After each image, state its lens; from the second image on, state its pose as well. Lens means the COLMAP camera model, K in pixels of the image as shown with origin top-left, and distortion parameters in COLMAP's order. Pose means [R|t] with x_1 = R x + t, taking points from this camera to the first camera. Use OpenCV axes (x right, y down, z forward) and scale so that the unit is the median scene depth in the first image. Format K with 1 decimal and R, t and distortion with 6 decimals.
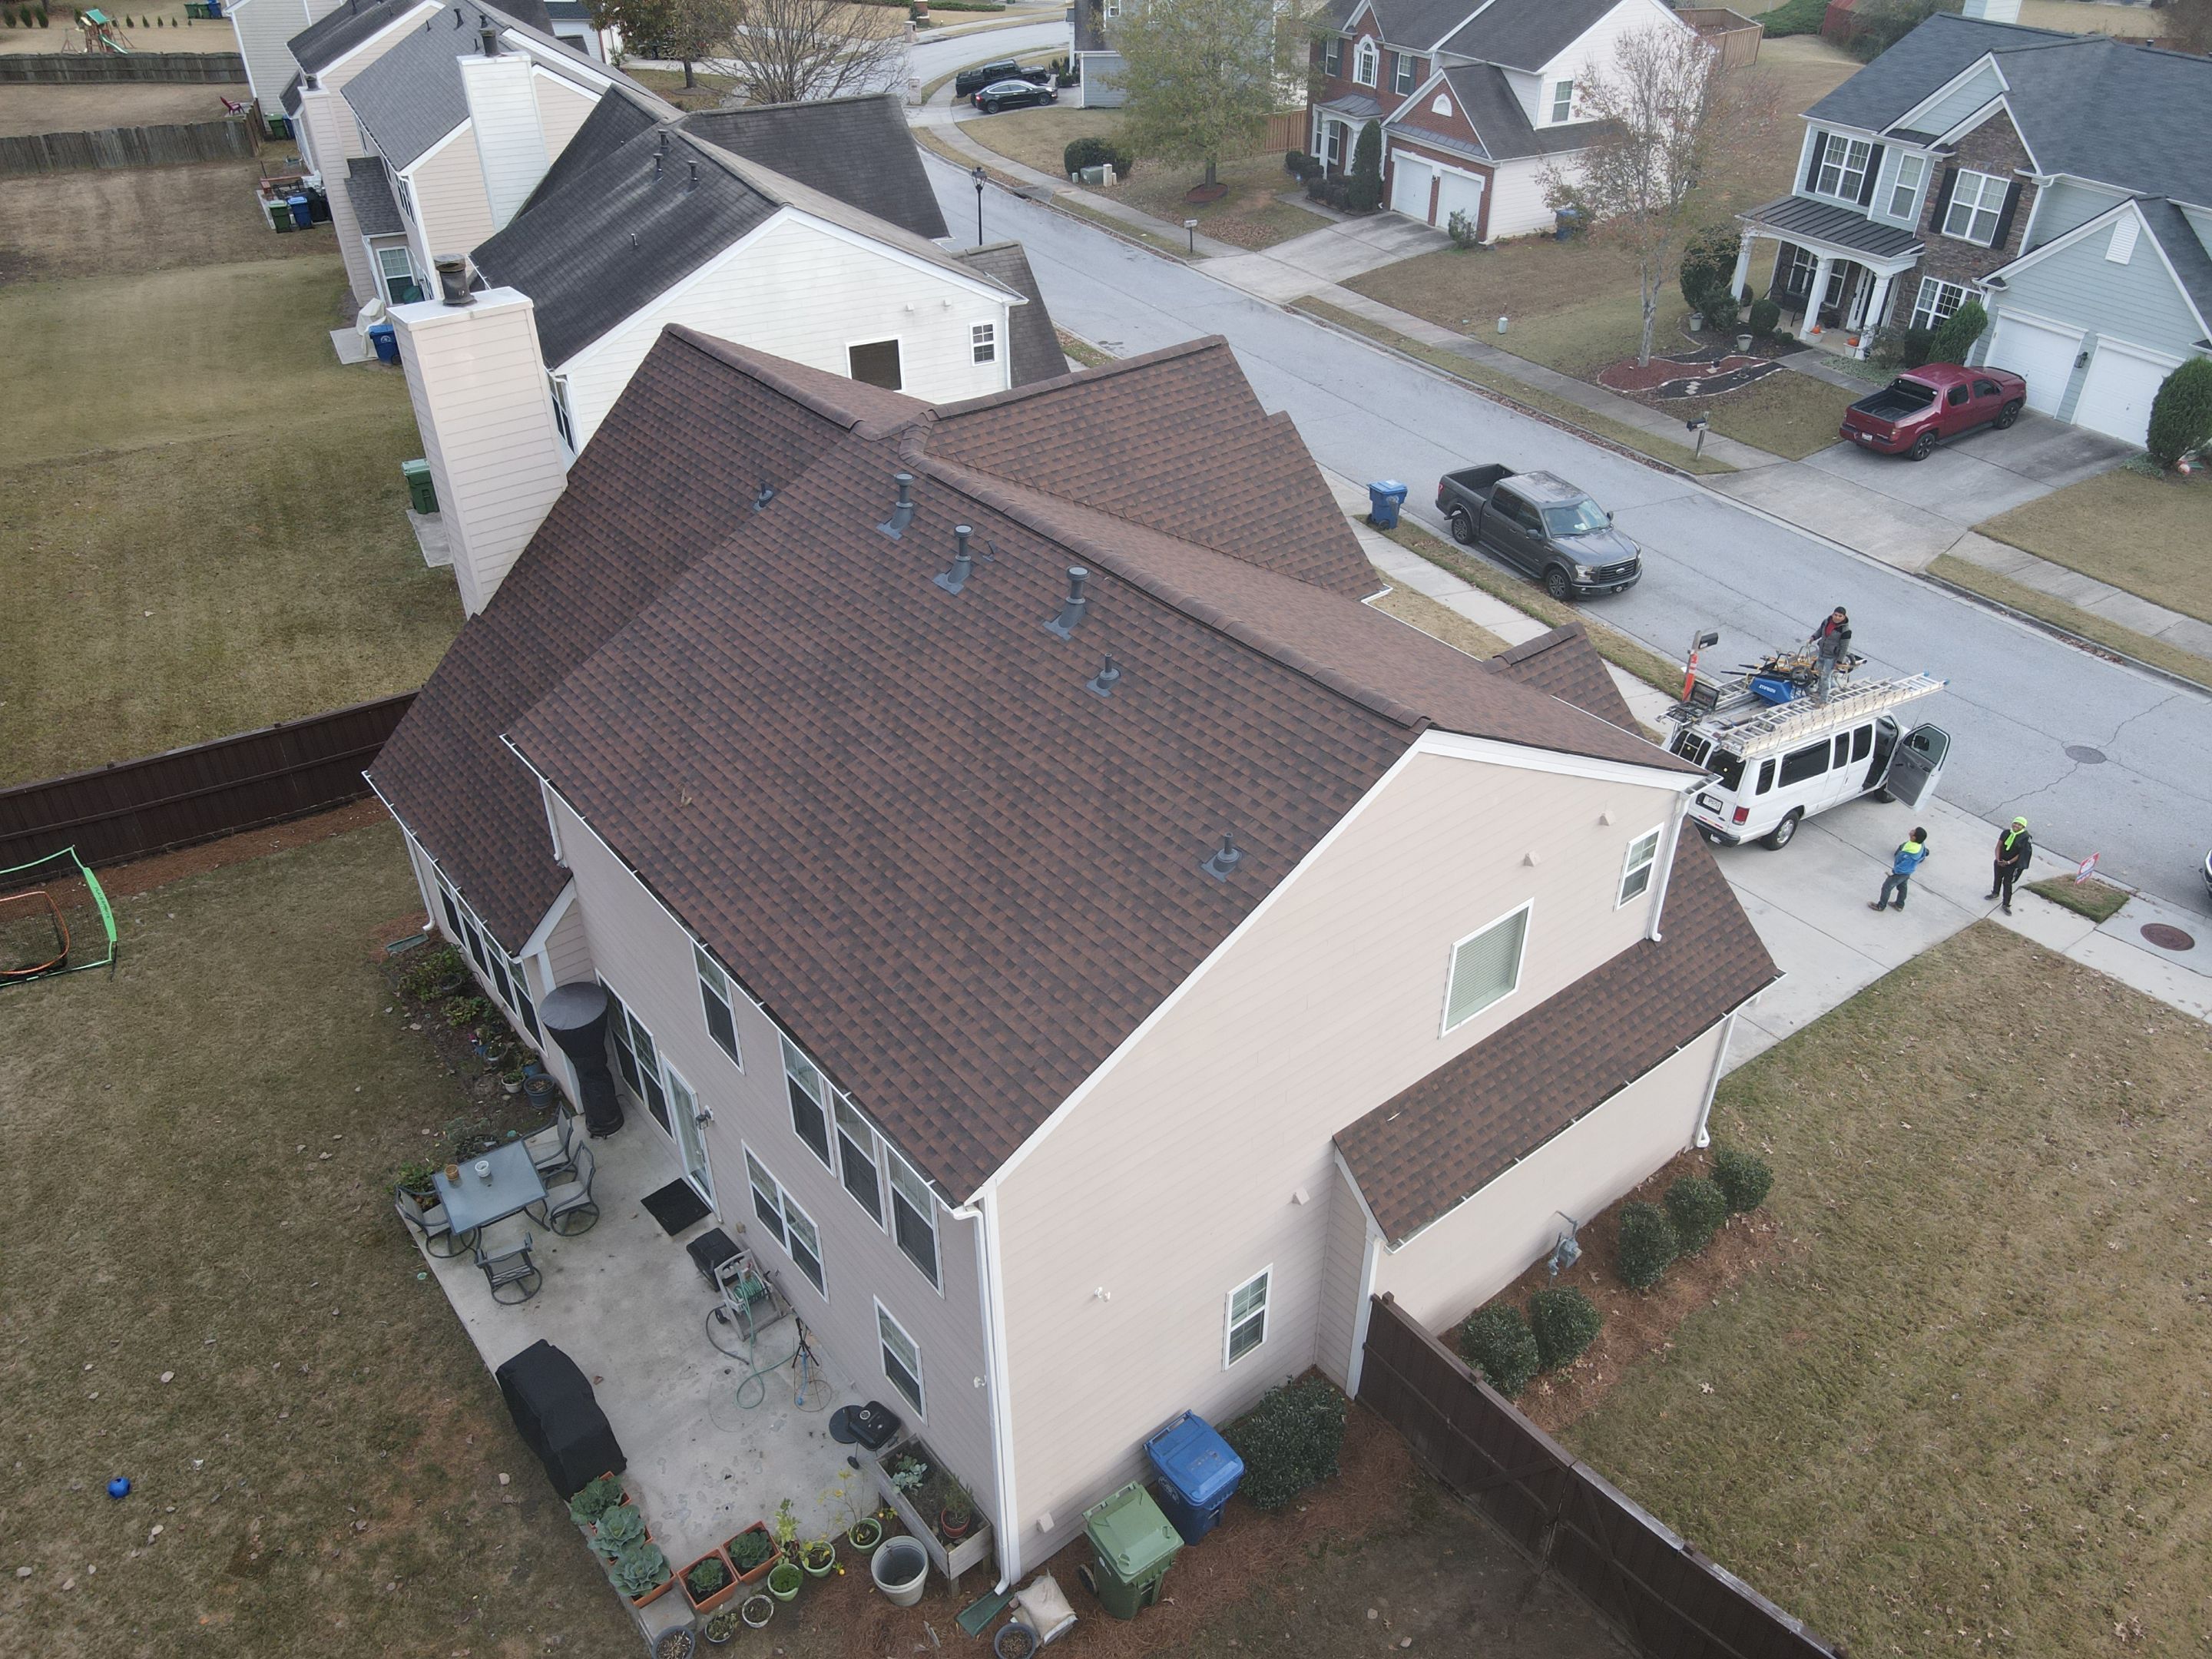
lens RADIAL K [[1615.6, 0, 1109.1], [0, 1615.6, 818.4], [0, 0, 1]] dist [0.025527, -0.010538]
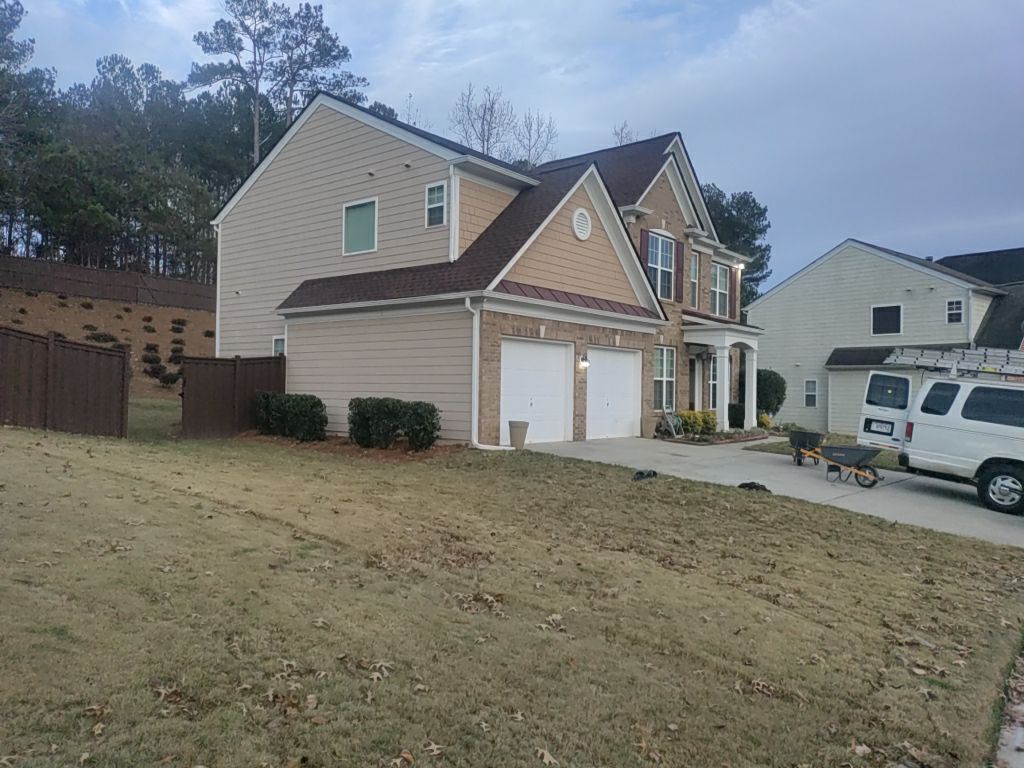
lens RADIAL K [[743.8, 0, 517.1], [0, 743.8, 391.2], [0, 0, 1]] dist [0.080184, -0.052745]
pose [[0.212004, 0.006394, -0.977248, 0.504072], [-0.559901, 0.820385, -0.116097, 0.107749], [0.800978, 0.571775, 0.177505, 0.434543]]
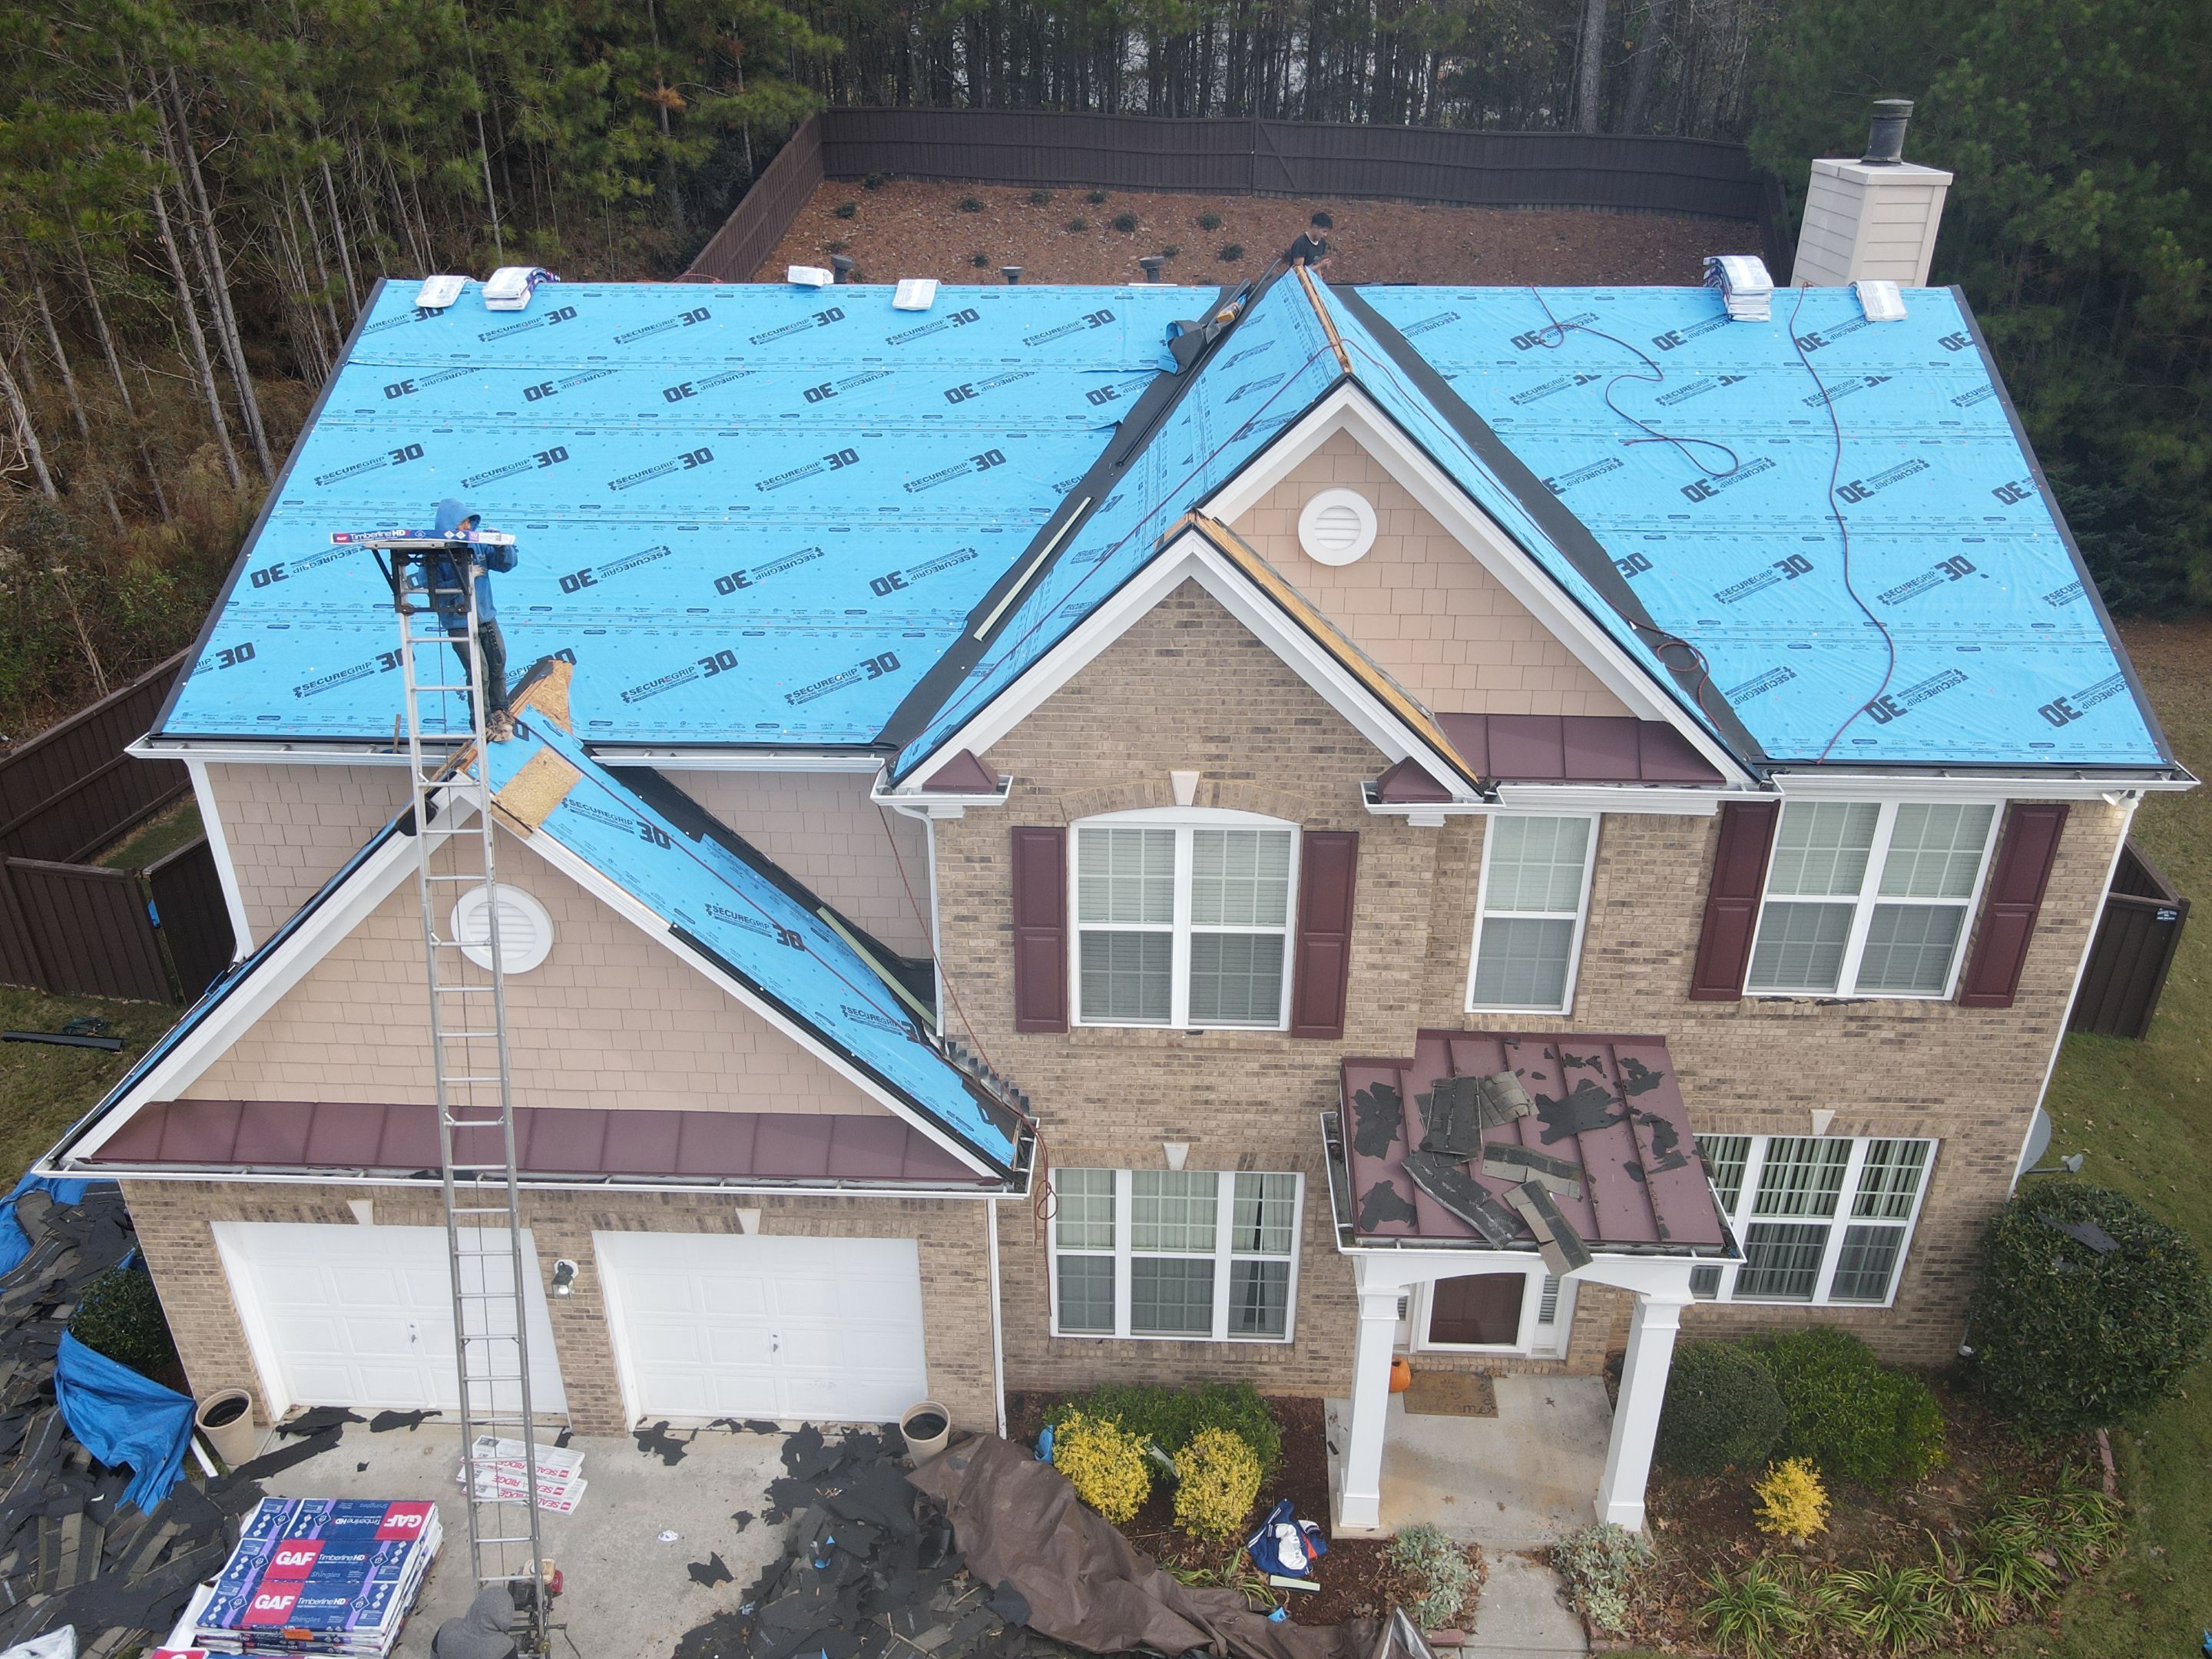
lens RADIAL K [[1615.6, 0, 1109.5], [0, 1615.6, 826.1], [0, 0, 1]] dist [0.025527, -0.010538]
pose [[-0.648430, 0.349191, -0.676465, 0.236210], [-0.425794, 0.570246, 0.702509, -0.264843], [0.631061, 0.743563, -0.221081, 0.589435]]
